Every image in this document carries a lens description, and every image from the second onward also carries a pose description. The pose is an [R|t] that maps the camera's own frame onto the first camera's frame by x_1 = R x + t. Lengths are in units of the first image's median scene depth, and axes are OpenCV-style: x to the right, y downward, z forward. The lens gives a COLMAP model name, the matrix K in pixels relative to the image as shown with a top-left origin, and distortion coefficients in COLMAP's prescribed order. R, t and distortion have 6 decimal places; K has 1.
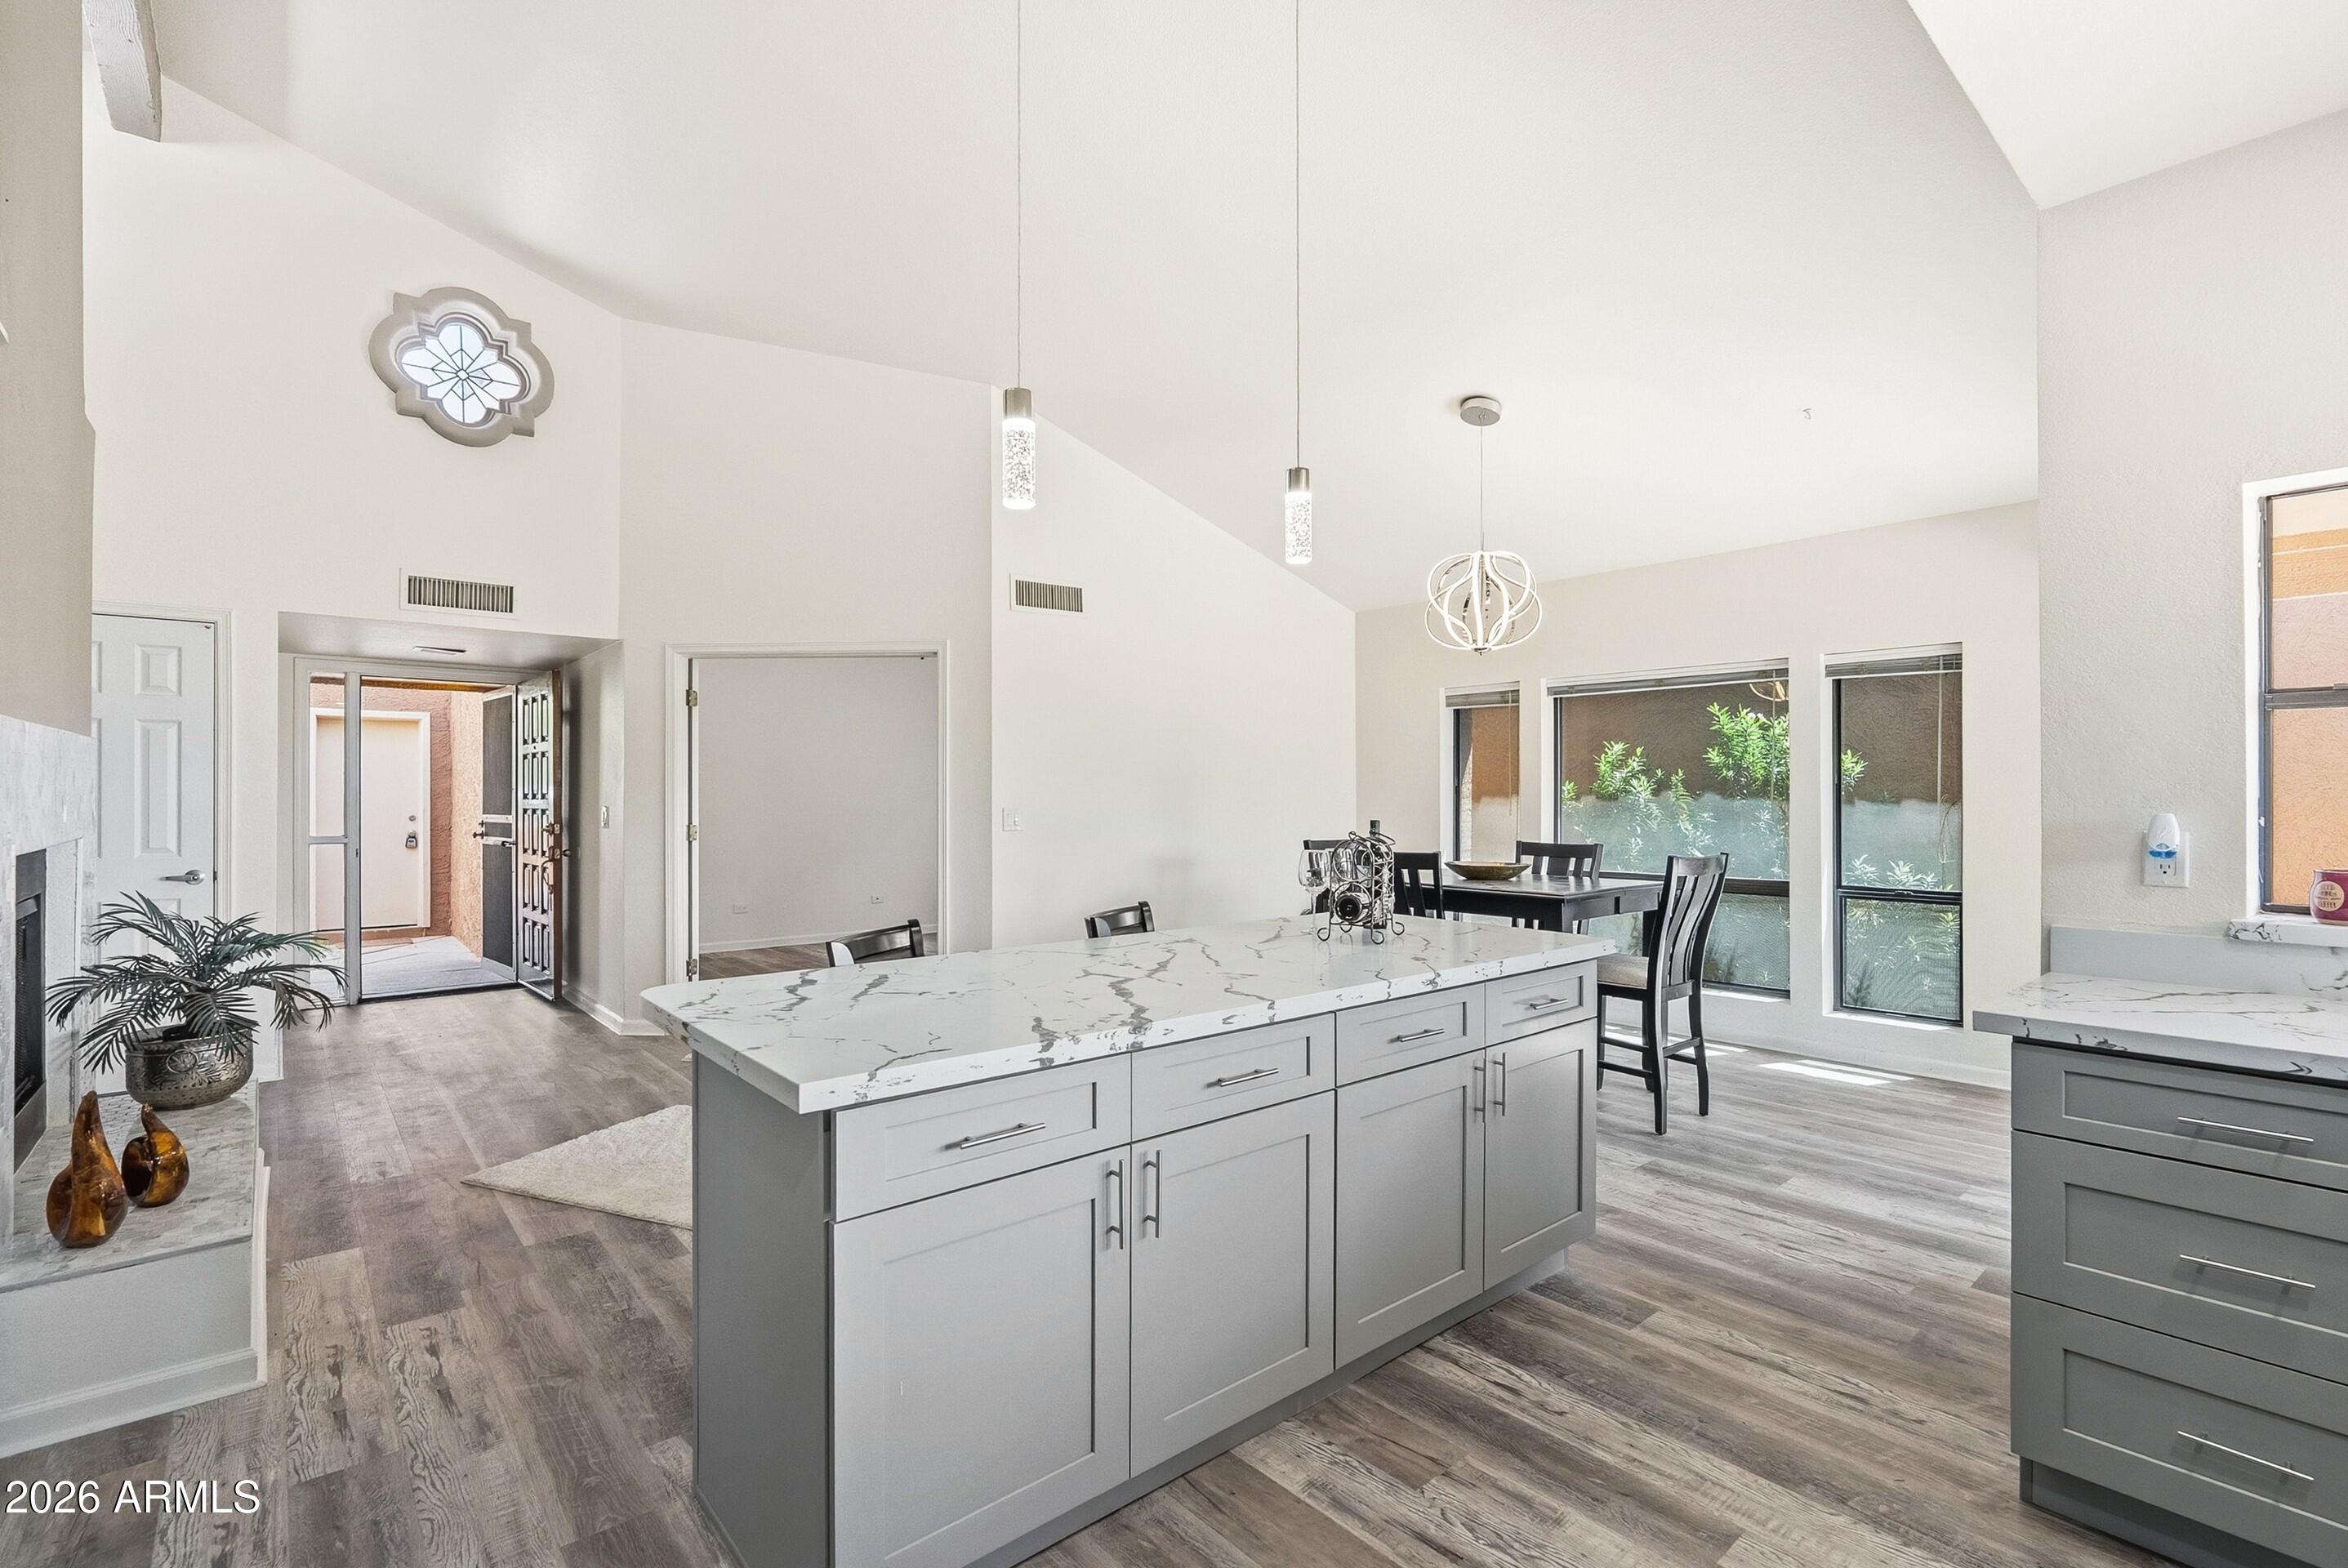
lens RADIAL K [[1072.8, 0, 1163.2], [0, 1072.8, 788.6], [0, 0, 1]] dist [-0.009973, 0.001785]
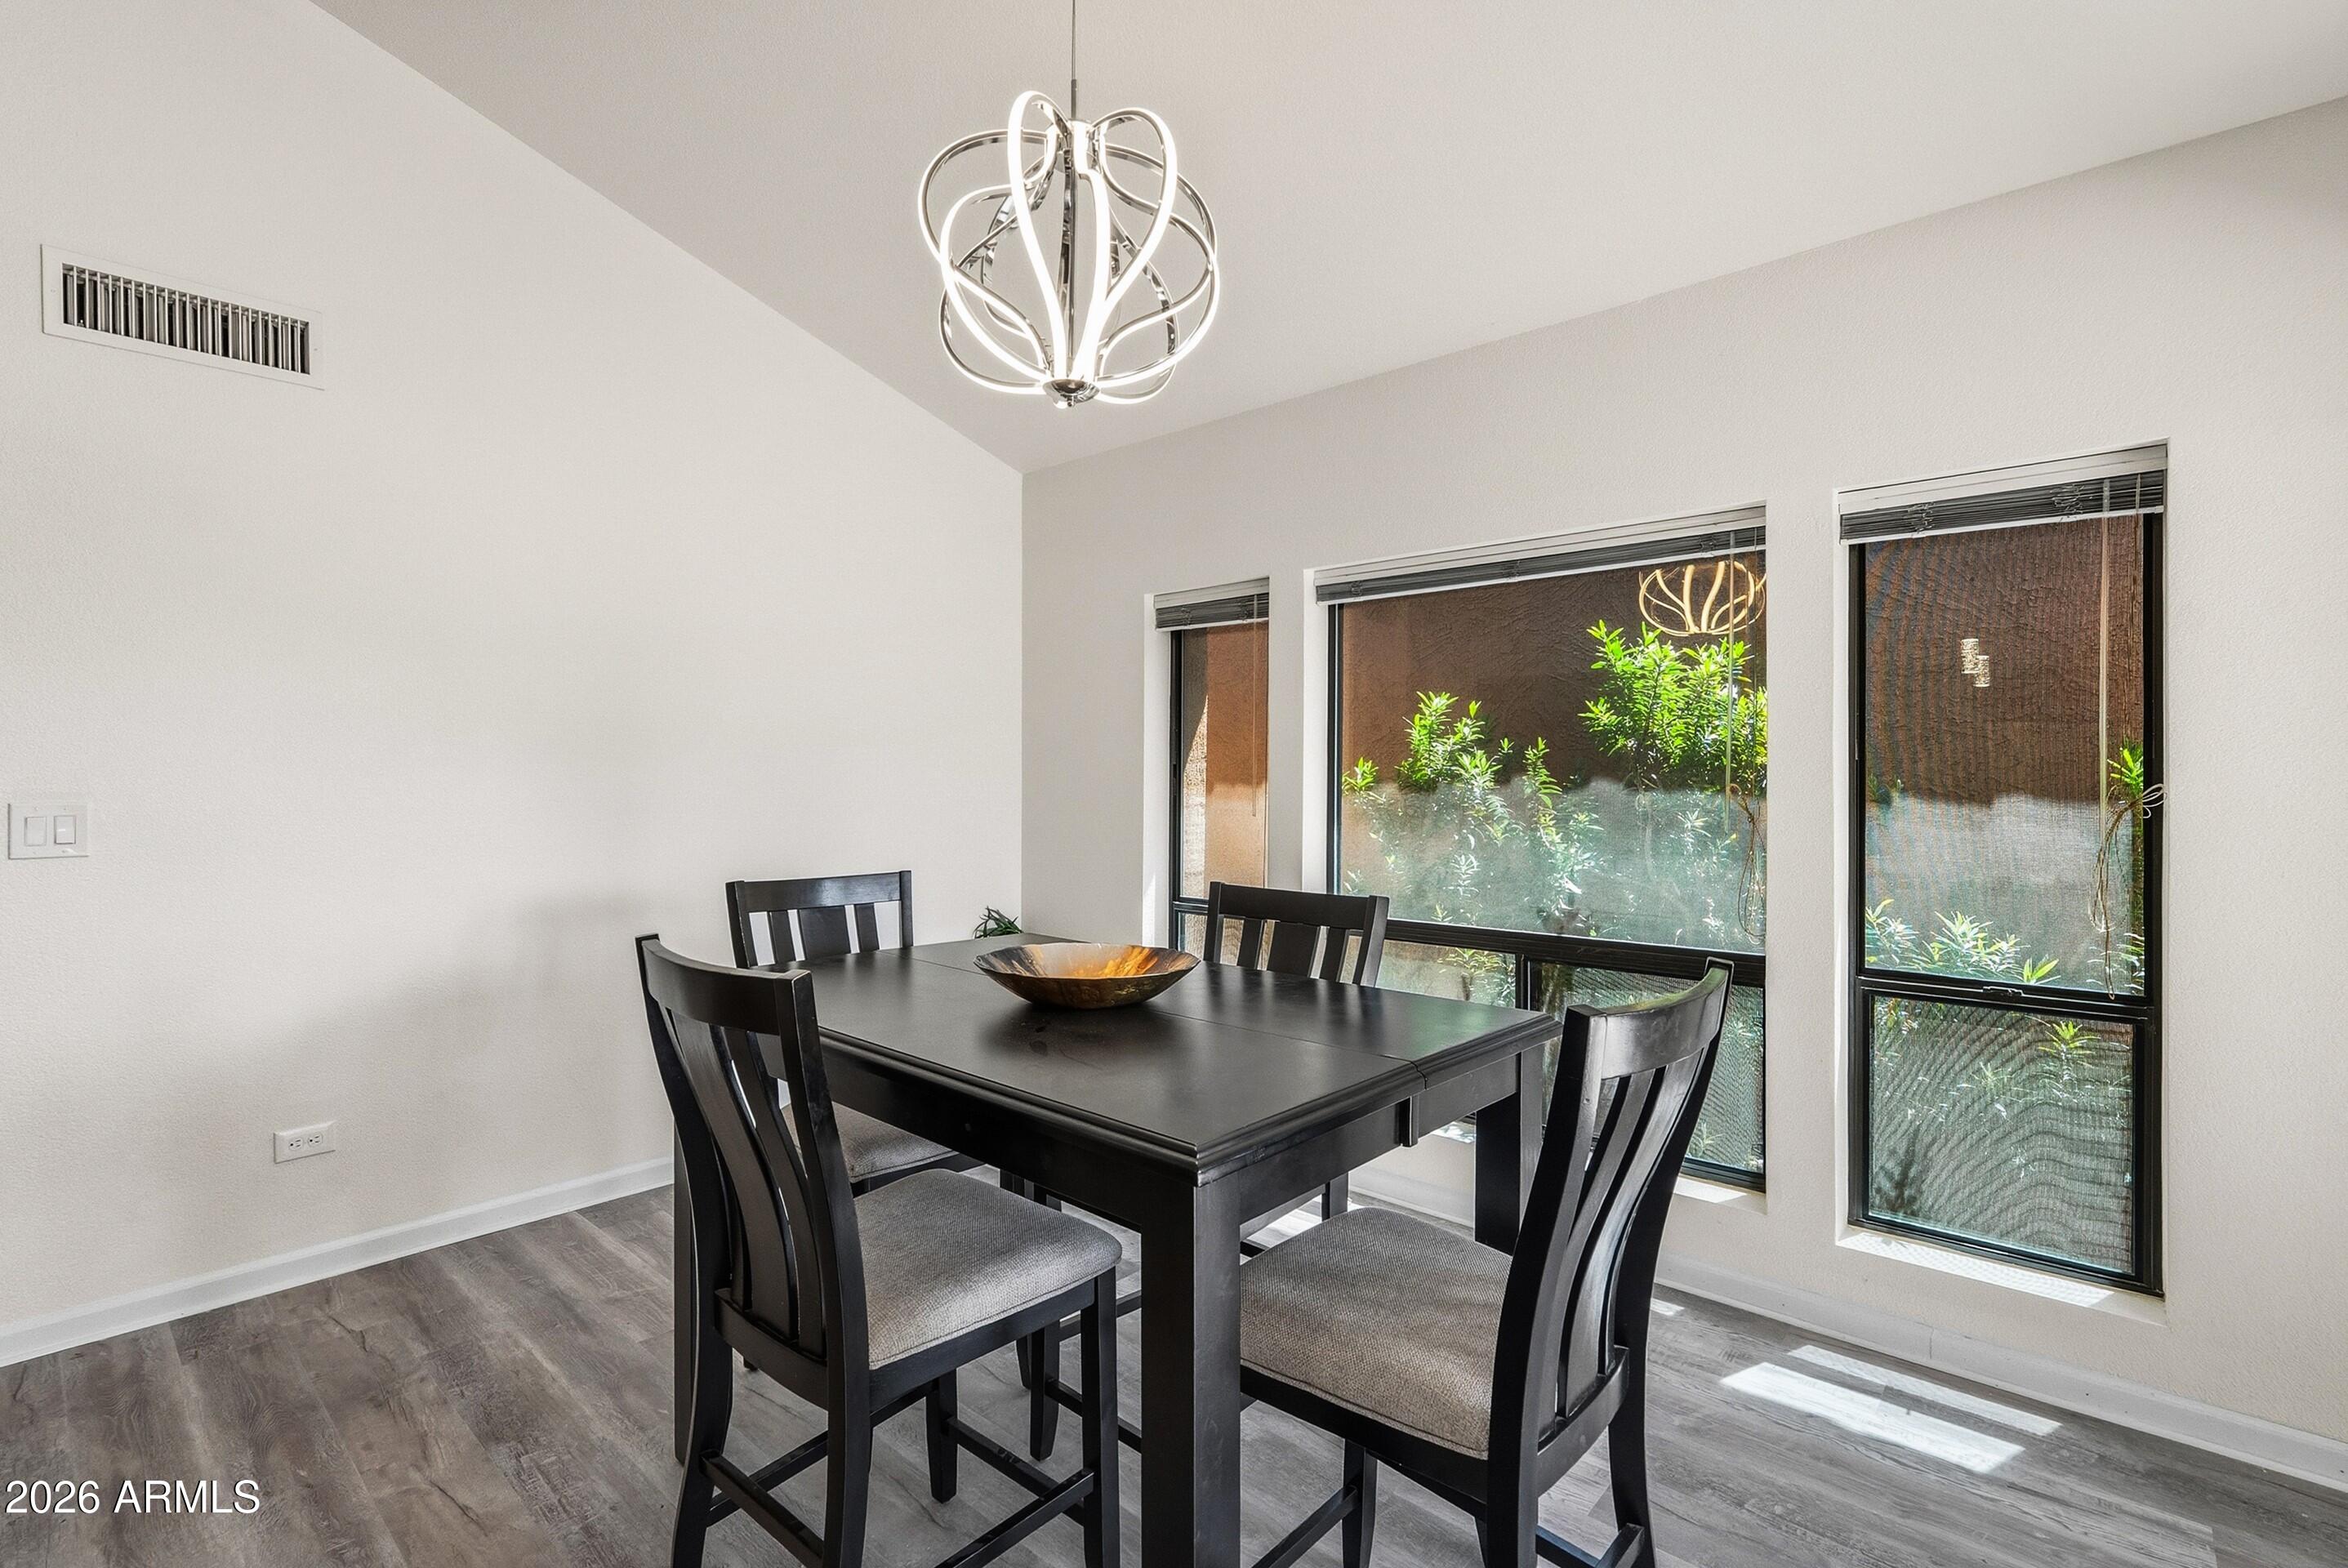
lens RADIAL K [[1072.8, 0, 1171.5], [0, 1072.8, 776.4], [0, 0, 1]] dist [-0.009973, 0.001785]
pose [[0.989732, 0.005132, 0.142842, 0.214686], [-0.005591, 0.999980, 0.002806, 0.002544], [-0.142825, -0.003575, 0.989742, 0.482202]]
